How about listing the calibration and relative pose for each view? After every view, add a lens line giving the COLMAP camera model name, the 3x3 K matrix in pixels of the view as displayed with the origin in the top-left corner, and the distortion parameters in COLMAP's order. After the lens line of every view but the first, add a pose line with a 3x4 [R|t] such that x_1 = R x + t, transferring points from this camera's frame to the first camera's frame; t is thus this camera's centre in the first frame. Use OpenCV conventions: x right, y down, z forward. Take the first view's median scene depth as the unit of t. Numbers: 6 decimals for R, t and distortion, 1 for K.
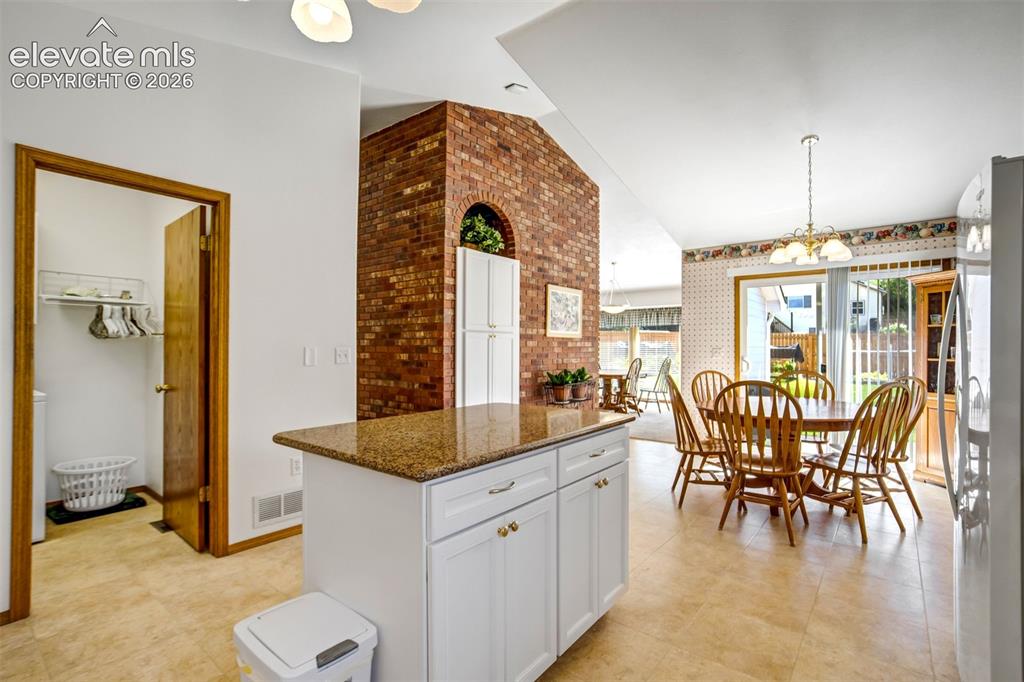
lens RADIAL K [[475.3, 0, 508.5], [0, 475.3, 342.3], [0, 0, 1]] dist [-0.001383, -0.000055]
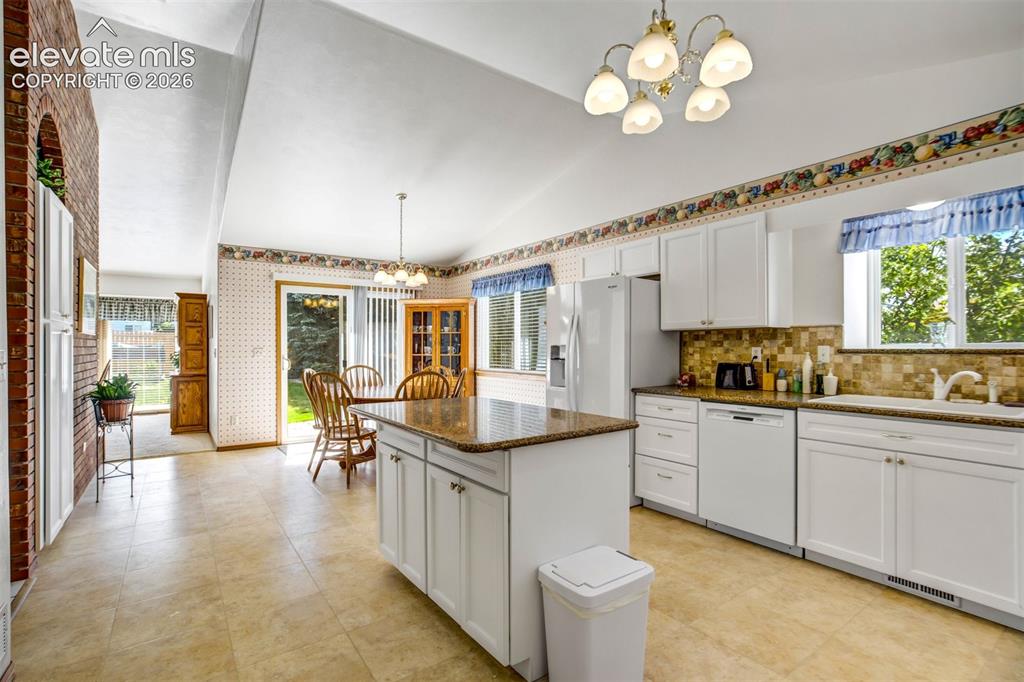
lens RADIAL K [[484.0, 0, 512.0], [0, 484.0, 341.0], [0, 0, 1]] dist [-0.002242, 0.000651]
pose [[0.264410, 0.007410, 0.964382, -0.599999], [-0.005971, 0.999964, -0.006046, -0.000122], [-0.964392, -0.004159, 0.264445, 0.292875]]
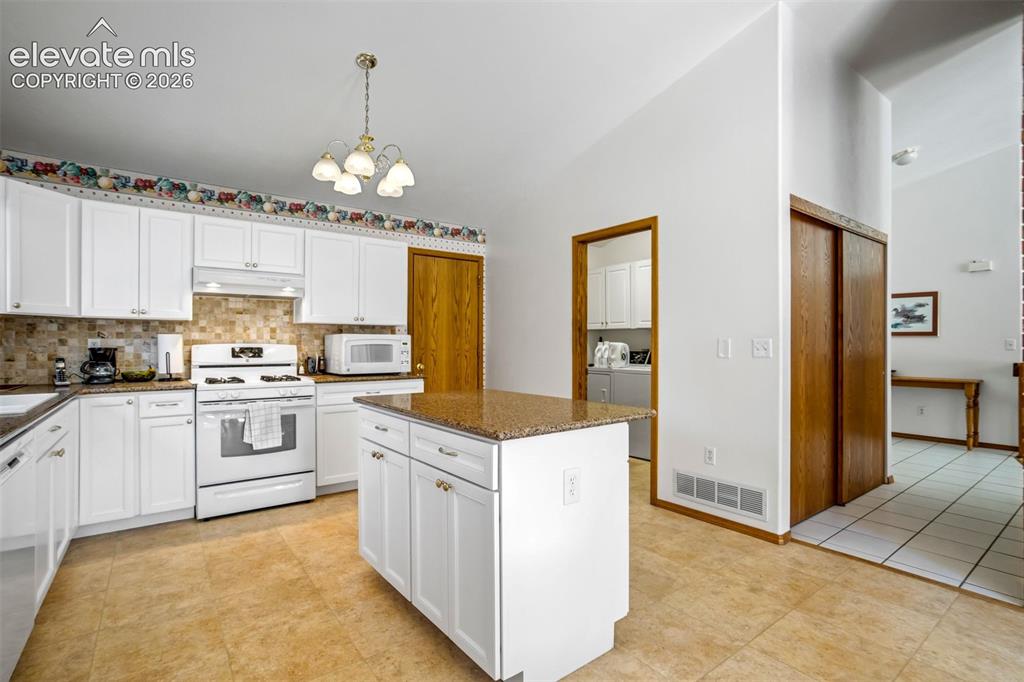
lens RADIAL K [[484.0, 0, 512.0], [0, 484.0, 341.0], [0, 0, 1]] dist [-0.002242, 0.000651]
pose [[-0.244511, -0.007300, -0.969619, 0.515473], [0.010599, 0.999892, -0.010201, 0.016149], [0.969589, -0.012771, -0.244407, 0.660670]]
